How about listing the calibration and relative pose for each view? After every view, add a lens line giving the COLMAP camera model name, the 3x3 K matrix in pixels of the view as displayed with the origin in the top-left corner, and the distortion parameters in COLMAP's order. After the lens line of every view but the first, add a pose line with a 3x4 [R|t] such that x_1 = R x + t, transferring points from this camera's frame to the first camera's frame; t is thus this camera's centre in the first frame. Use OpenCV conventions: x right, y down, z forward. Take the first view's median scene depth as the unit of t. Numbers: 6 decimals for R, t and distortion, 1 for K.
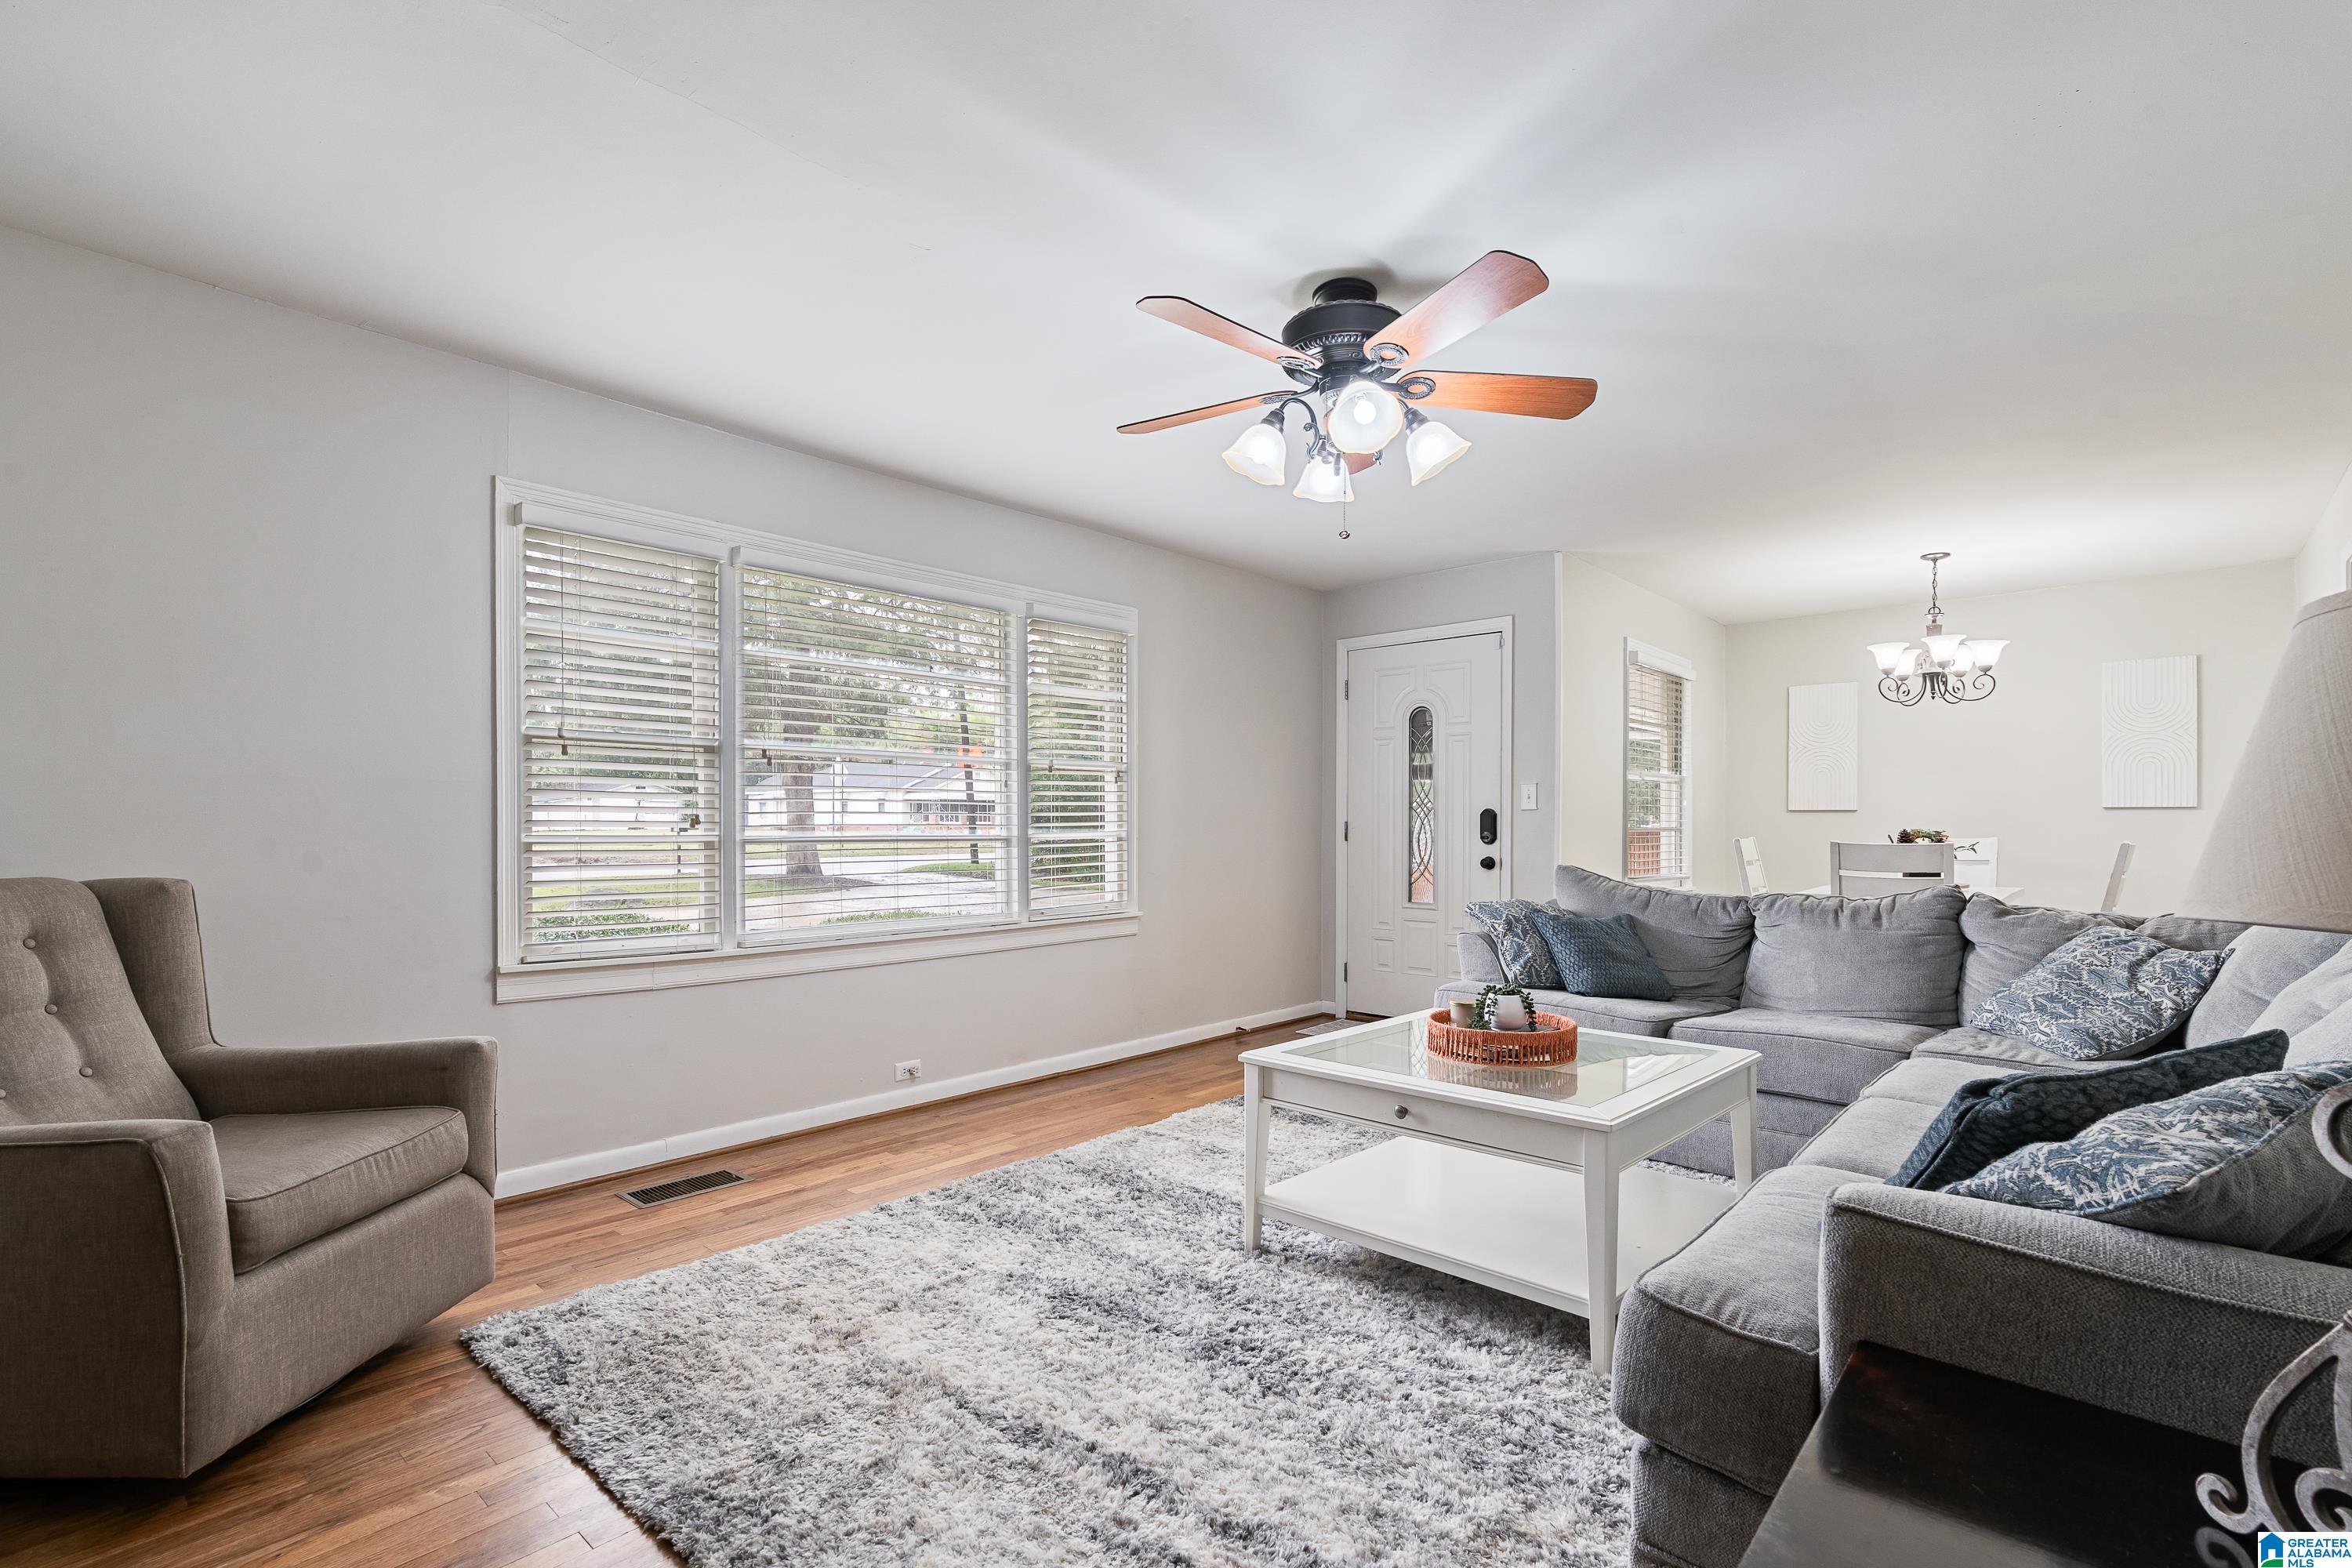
lens RADIAL K [[1069.1, 0, 1160.9], [0, 1069.1, 824.2], [0, 0, 1]] dist [-0.008484, 0.001667]
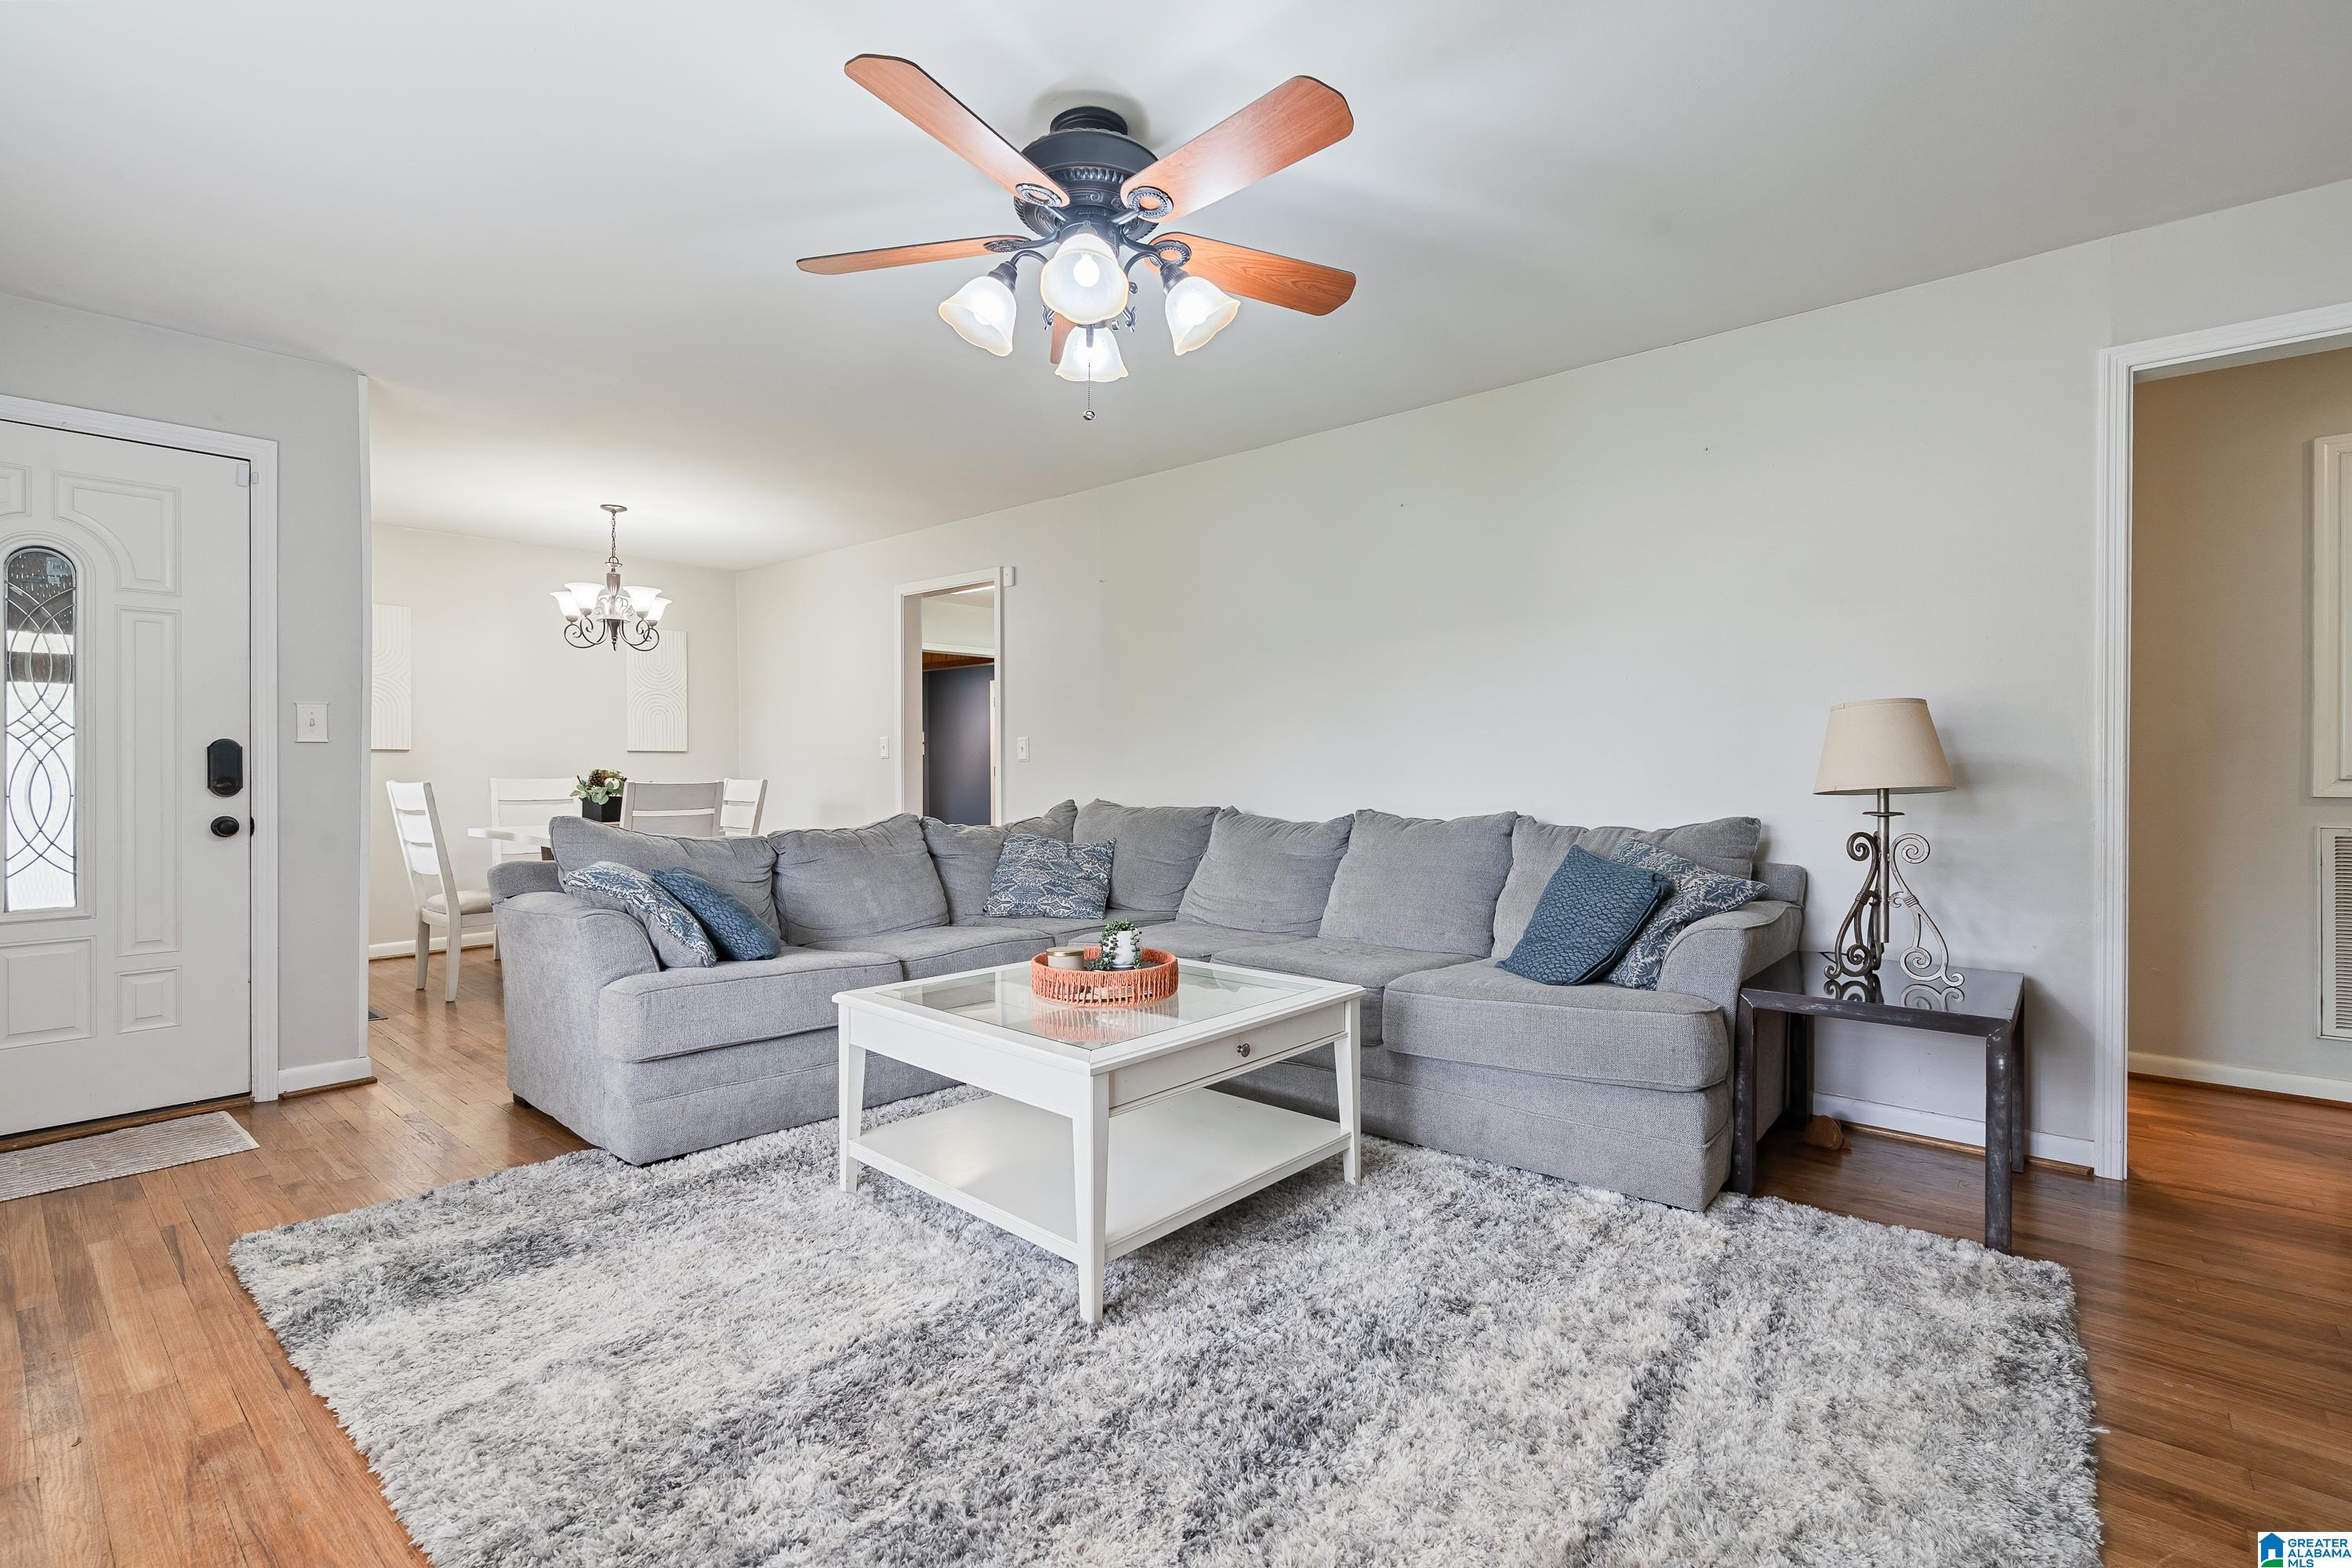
lens RADIAL K [[1069.1, 0, 1174.8], [0, 1069.1, 773.0], [0, 0, 1]] dist [-0.008484, 0.001667]
pose [[-0.025447, -0.009285, 0.999633, -0.336865], [0.001487, 0.999955, 0.009326, 0.000240], [-0.999675, 0.001724, -0.025432, 0.479496]]
